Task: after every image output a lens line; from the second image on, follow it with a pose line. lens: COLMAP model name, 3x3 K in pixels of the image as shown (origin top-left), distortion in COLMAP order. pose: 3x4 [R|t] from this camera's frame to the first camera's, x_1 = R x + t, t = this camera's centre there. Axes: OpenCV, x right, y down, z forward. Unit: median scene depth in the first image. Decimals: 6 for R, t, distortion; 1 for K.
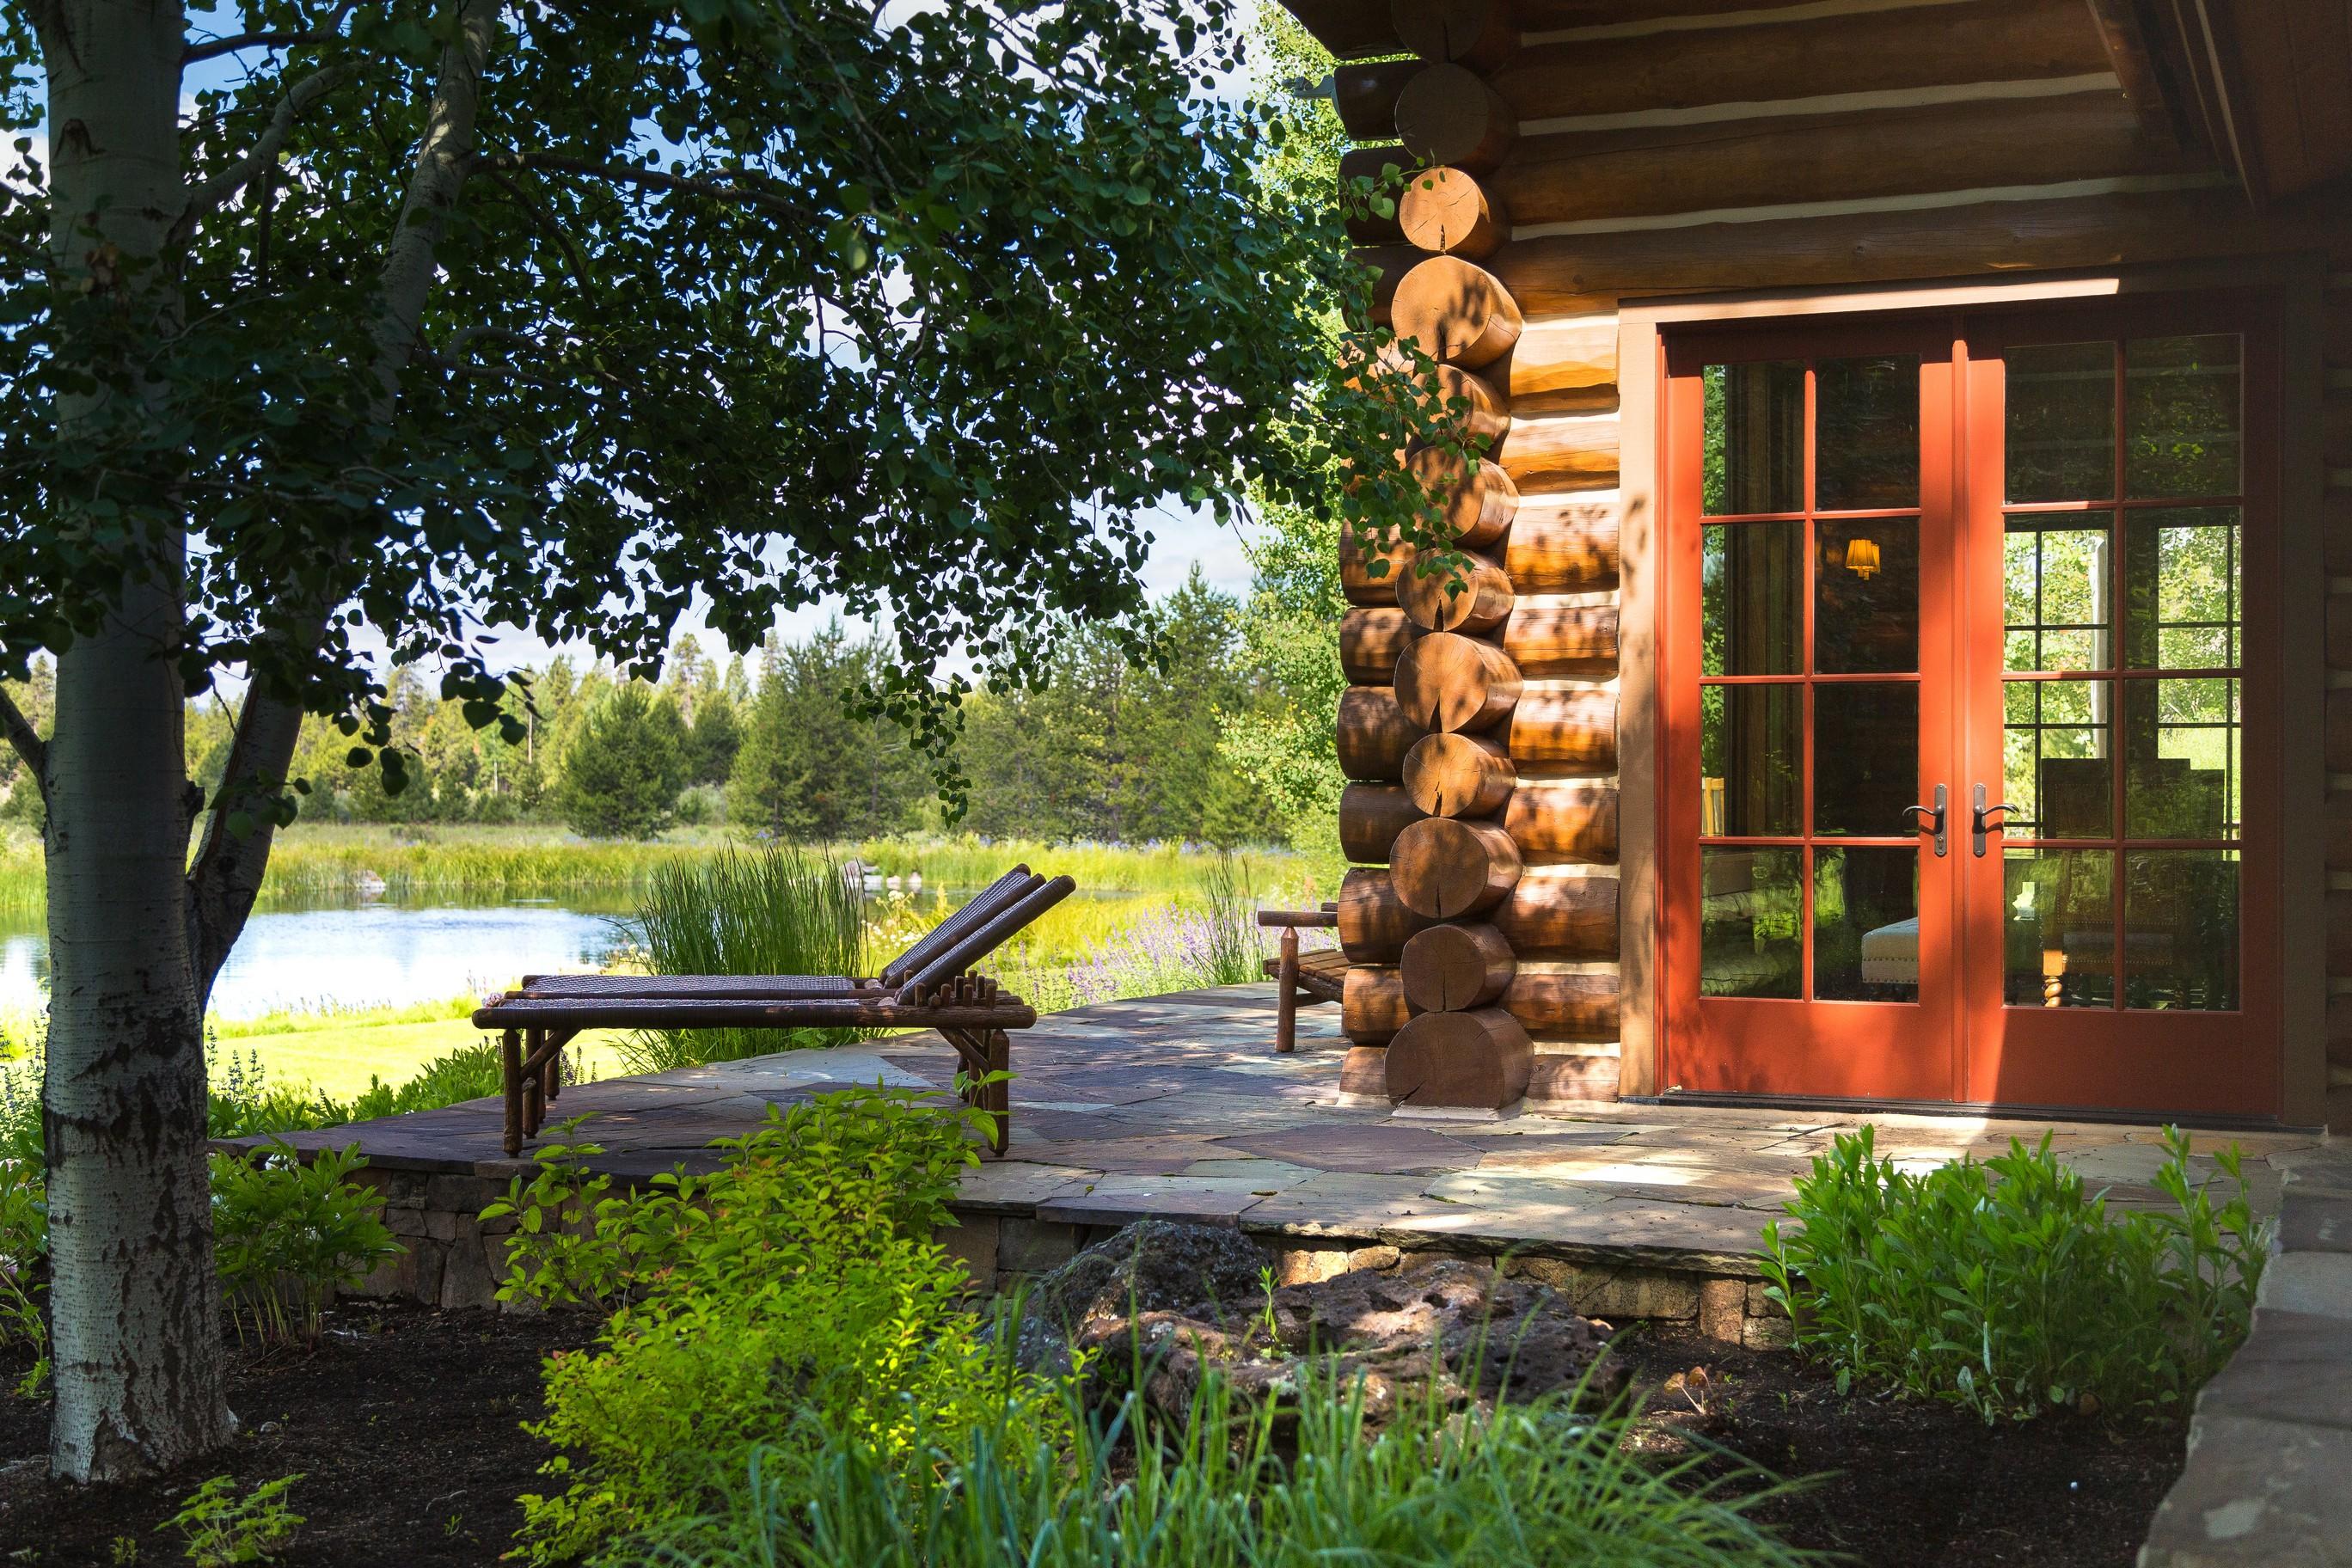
lens RADIAL K [[2844.4, 0, 1179.9], [0, 2844.4, 785.7], [0, 0, 1]] dist [0.033533, 0.000000]
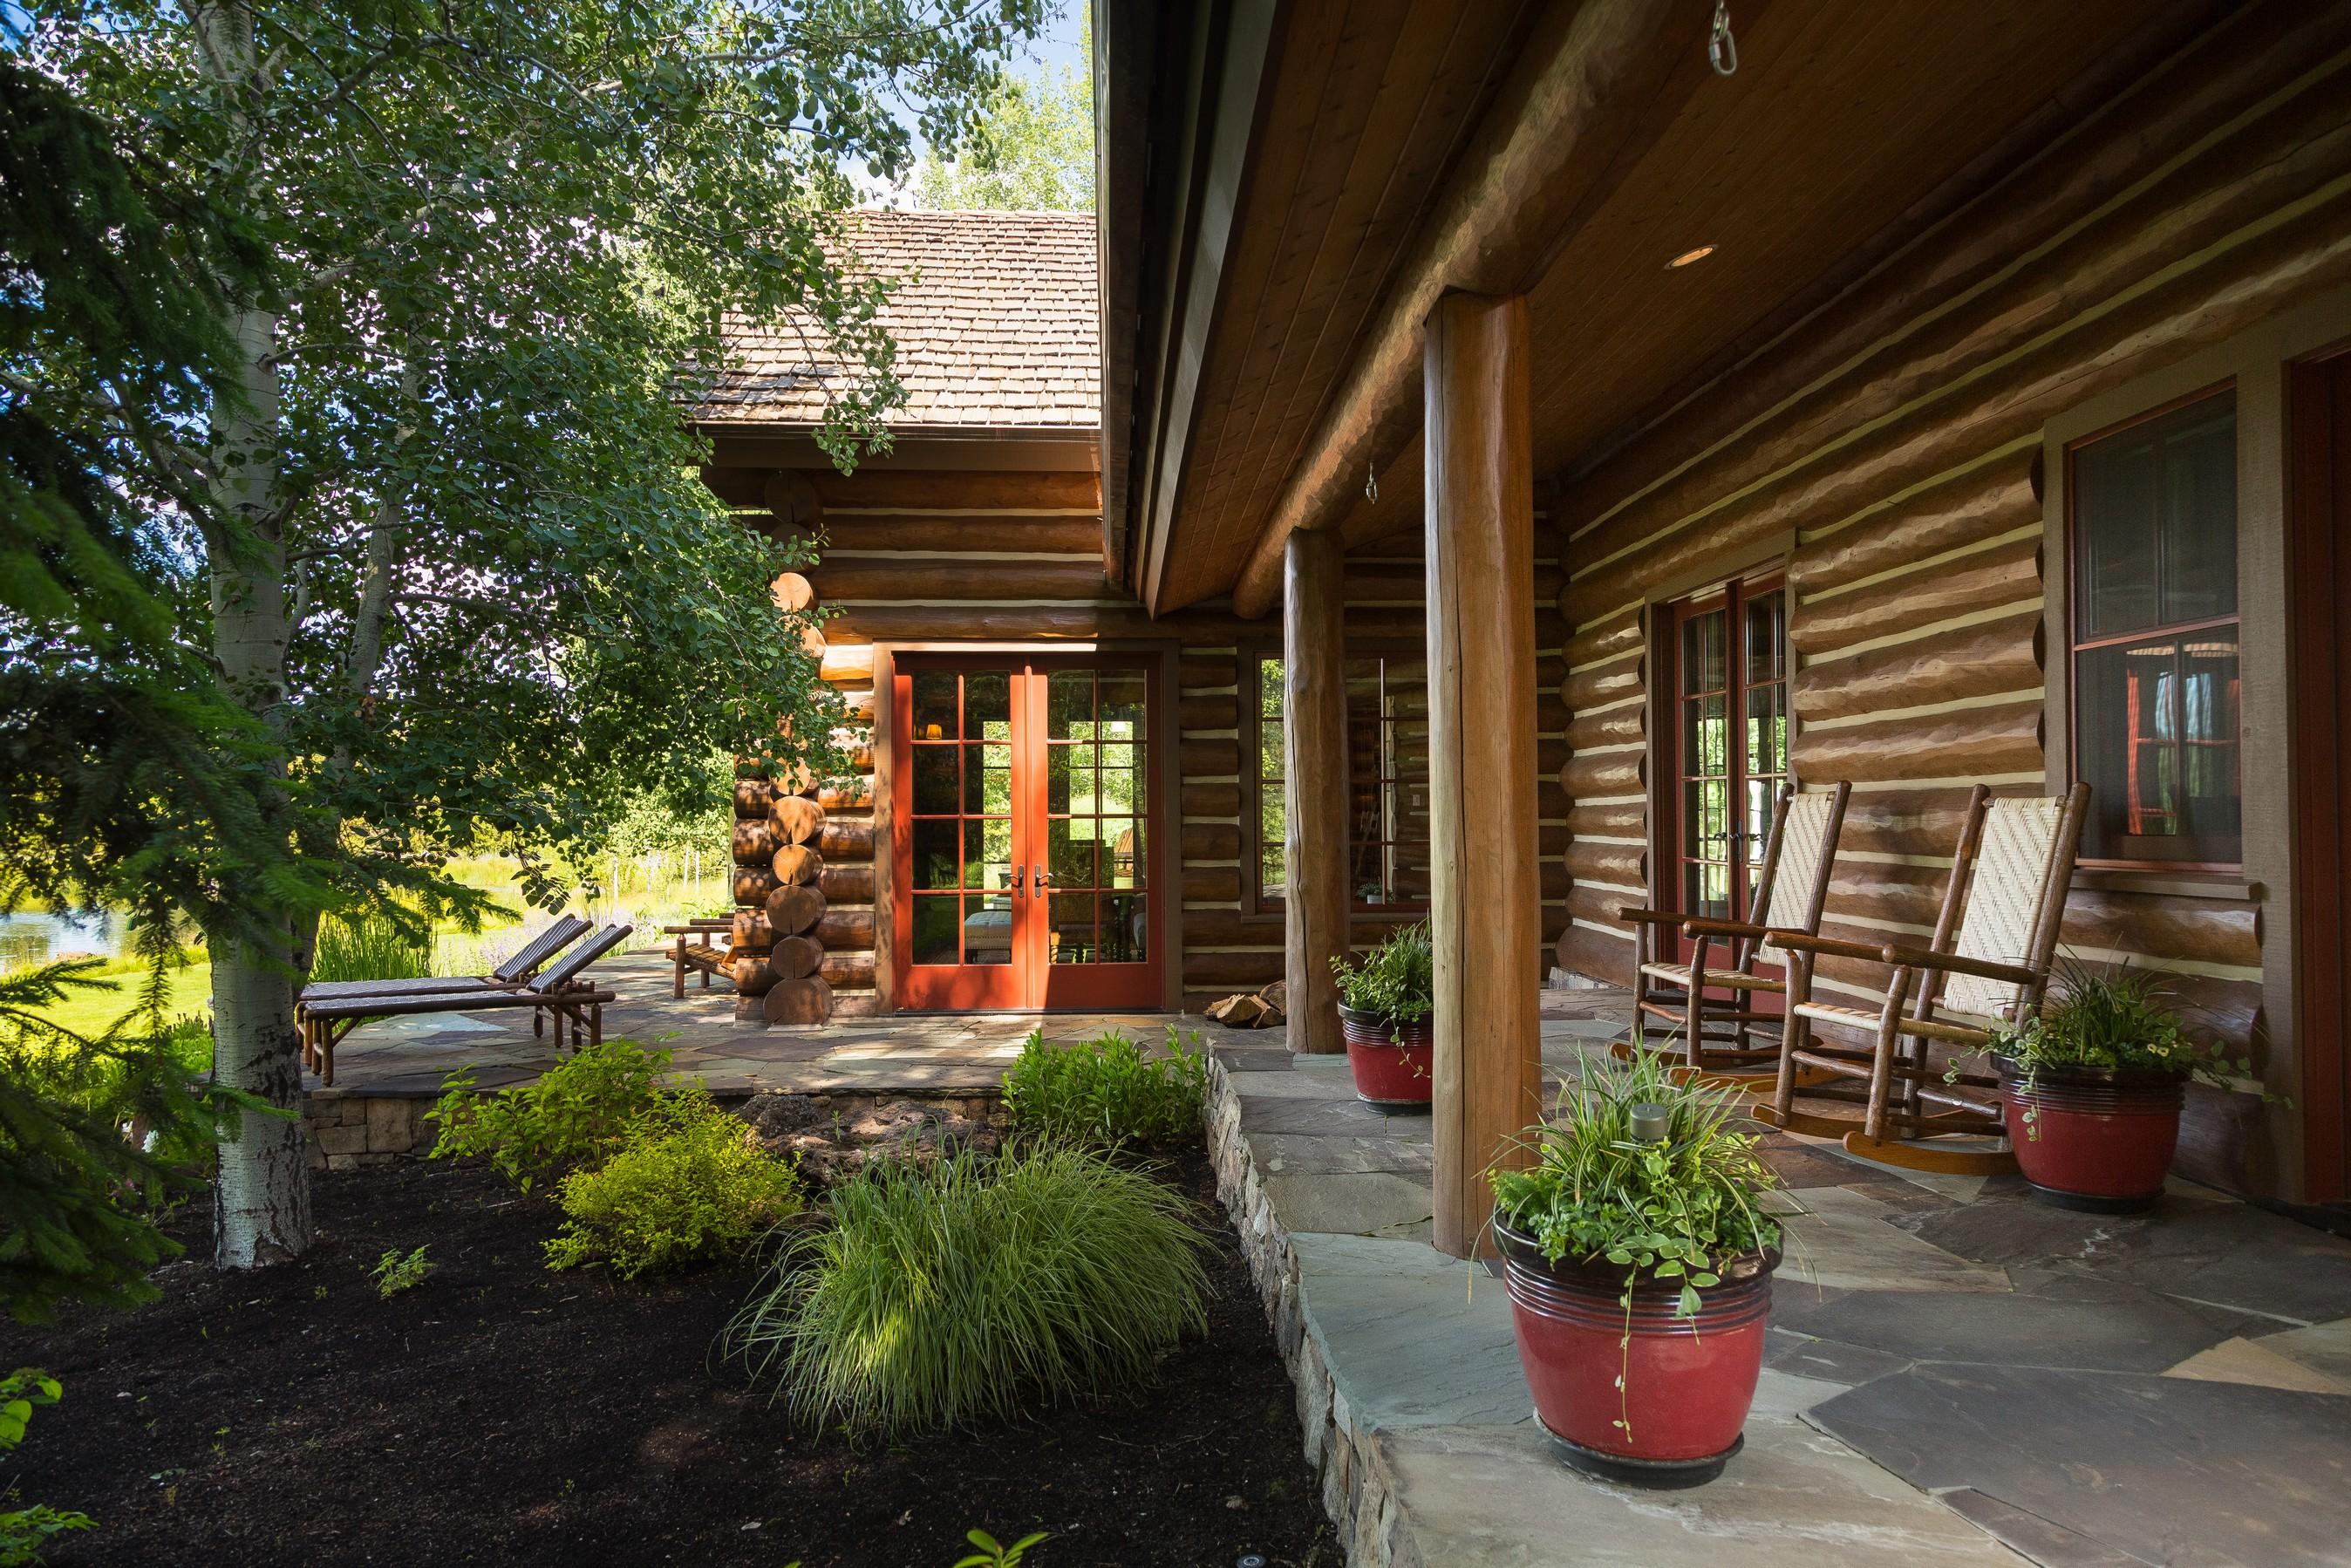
lens RADIAL K [[1610.5, 0, 1172.1], [0, 1610.5, 791.0], [0, 0, 1]] dist [0.012586, 0.004088]
pose [[0.902374, -0.000652, 0.430953, -0.218645], [0.004599, 0.999956, -0.008117, -0.061873], [-0.430929, 0.009307, 0.902338, -0.239777]]
